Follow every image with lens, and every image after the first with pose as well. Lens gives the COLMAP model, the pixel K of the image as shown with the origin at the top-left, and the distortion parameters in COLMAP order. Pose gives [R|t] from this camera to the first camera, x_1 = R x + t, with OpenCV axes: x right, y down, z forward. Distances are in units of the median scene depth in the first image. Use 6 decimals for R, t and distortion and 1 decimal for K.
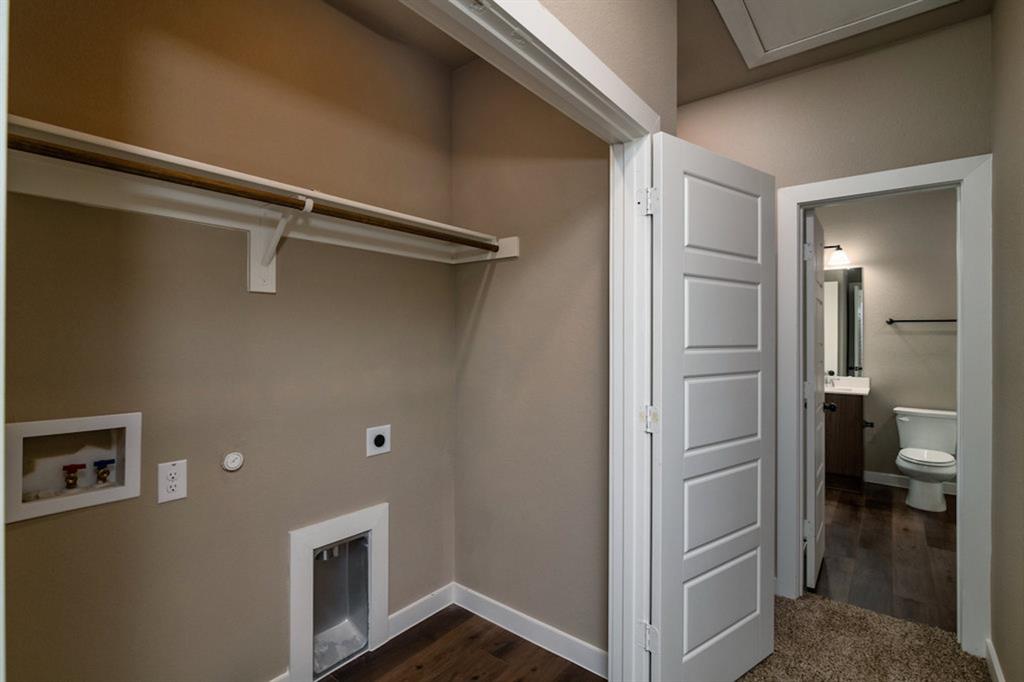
lens RADIAL K [[470.1, 0, 512.0], [0, 470.1, 341.0], [0, 0, 1]] dist [-0.002366, -0.000364]
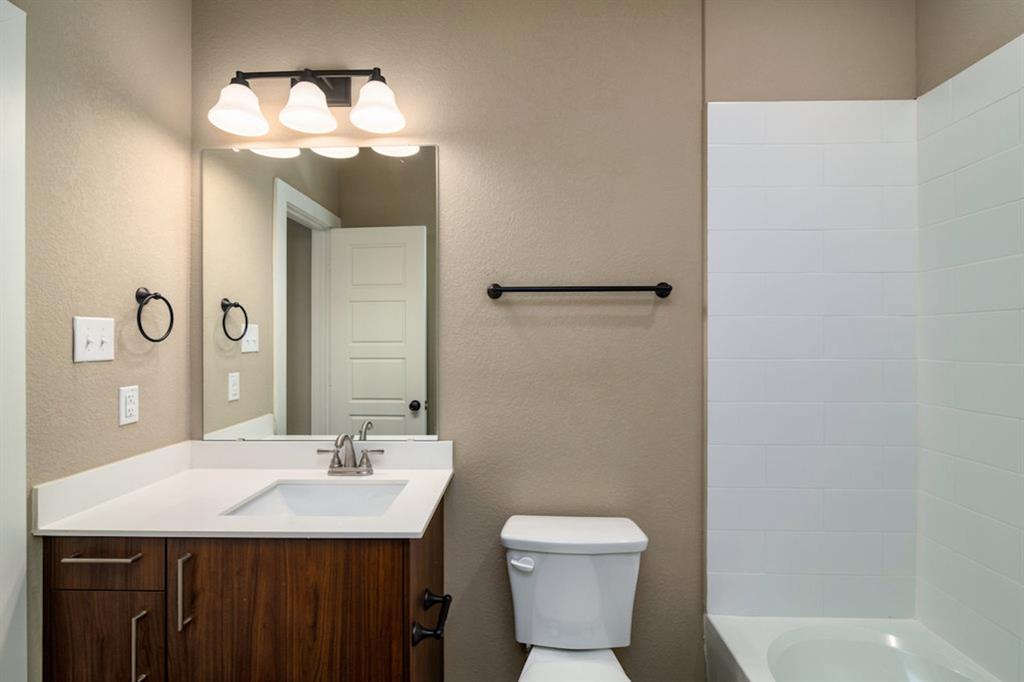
lens RADIAL K [[470.1, 0, 512.0], [0, 470.1, 341.0], [0, 0, 1]] dist [-0.002366, -0.000364]
pose [[0.793120, -0.003947, 0.609053, 0.589447], [0.004755, 0.999989, 0.000288, -0.001249], [-0.609047, 0.002668, 0.793129, 0.695572]]
